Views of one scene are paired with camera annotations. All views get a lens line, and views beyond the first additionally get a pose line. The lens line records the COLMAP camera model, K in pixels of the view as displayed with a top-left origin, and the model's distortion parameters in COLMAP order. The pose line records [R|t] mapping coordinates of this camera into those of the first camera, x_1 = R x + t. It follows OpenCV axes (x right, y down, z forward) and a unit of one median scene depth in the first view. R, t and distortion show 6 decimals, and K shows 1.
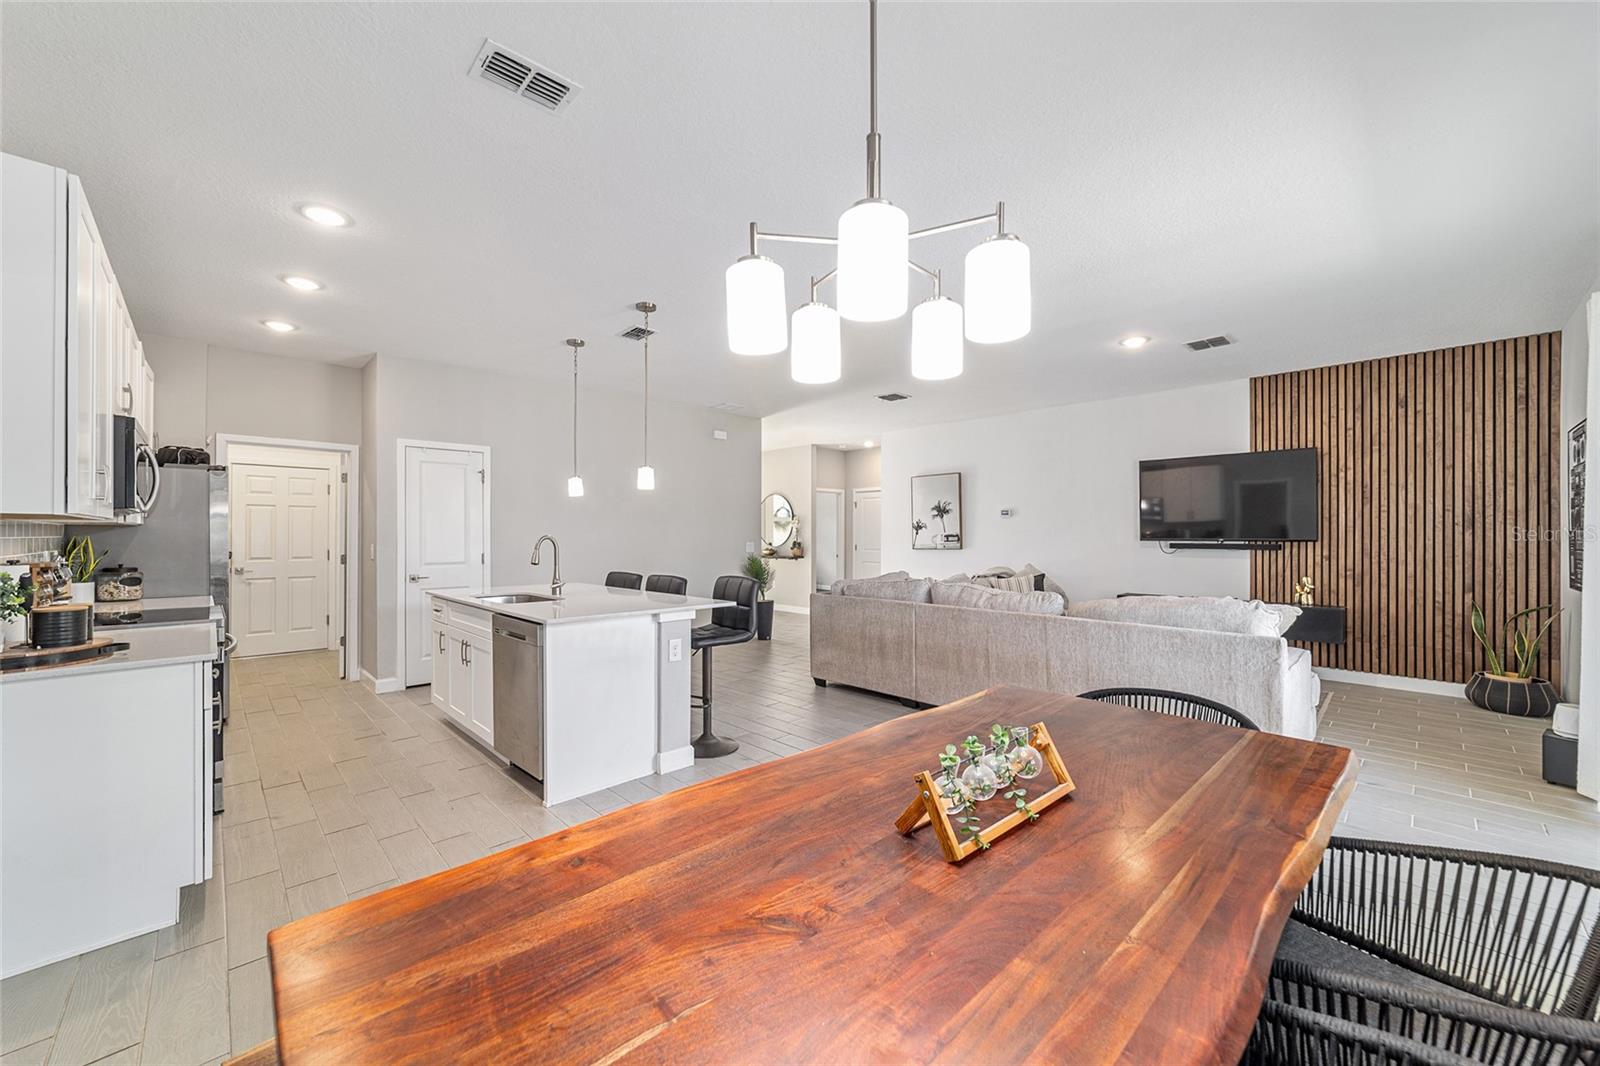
lens RADIAL K [[634.0, 0, 800.0], [0, 634.0, 533.0], [0, 0, 1]] dist [-0.004499, 0.006489]
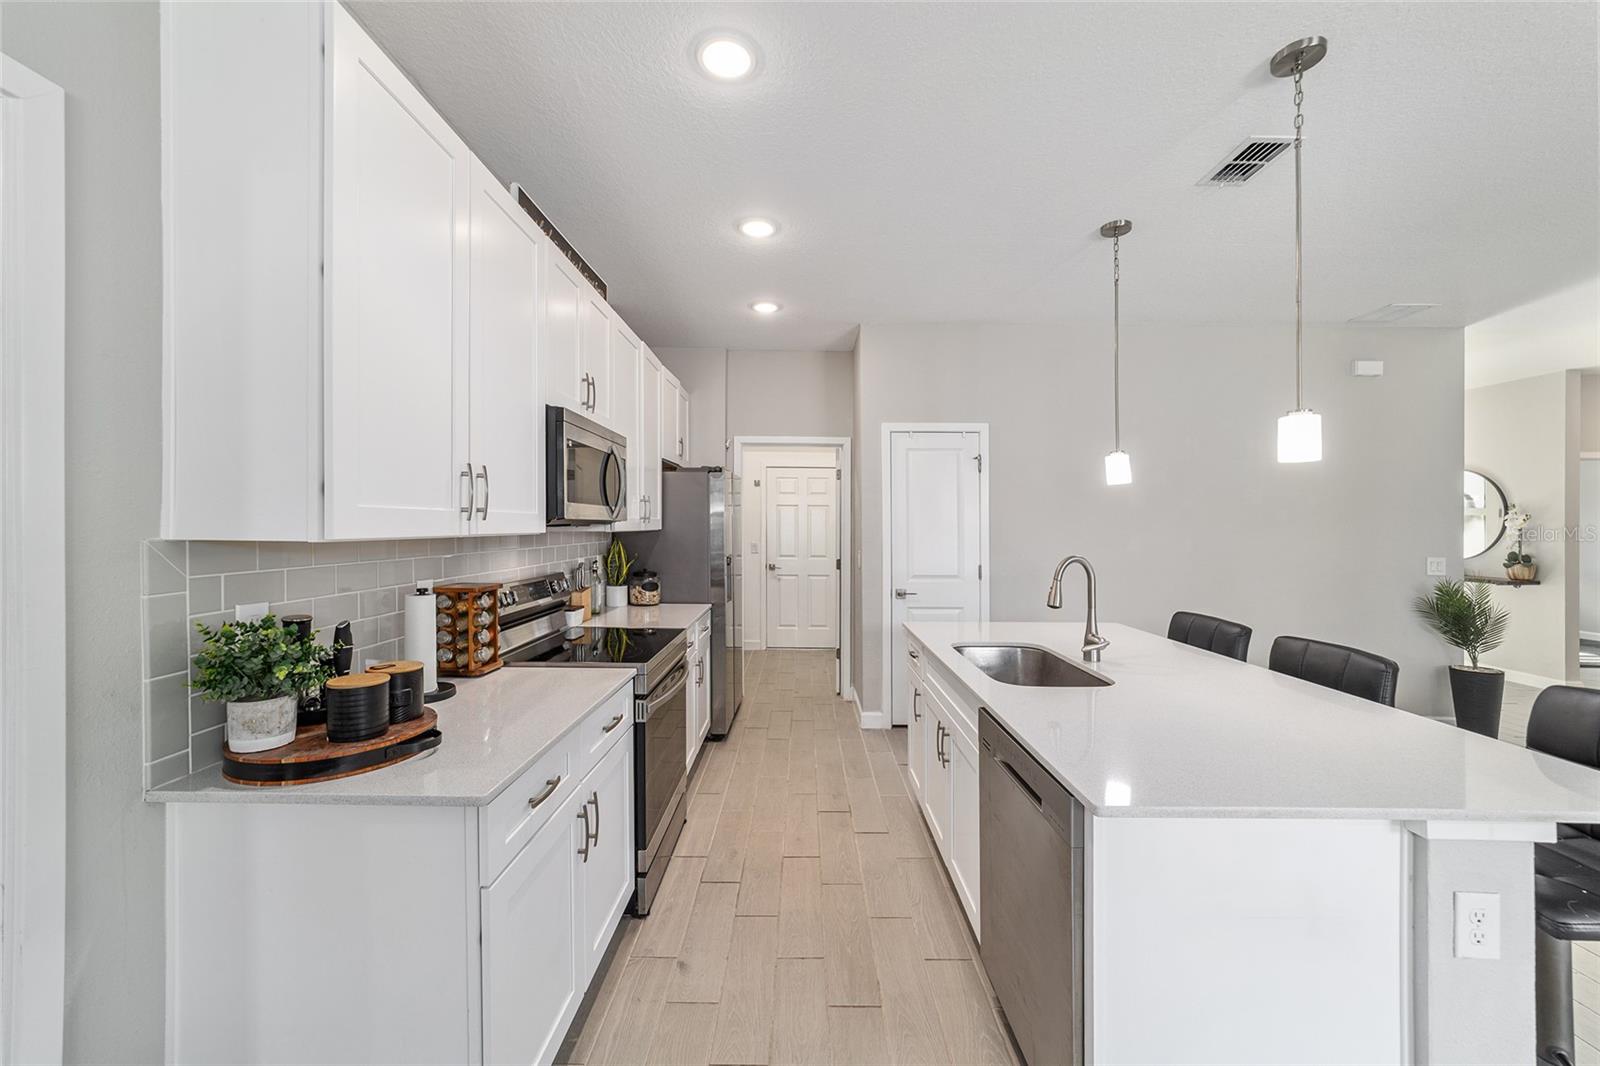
lens RADIAL K [[623.4, 0, 802.5], [0, 623.4, 514.1], [0, 0, 1]] dist [-0.001443, 0.000107]
pose [[0.724296, -0.007634, -0.689447, -0.154028], [-0.003515, 0.999885, -0.014764, -0.018697], [0.689480, 0.013117, 0.724186, 0.346663]]
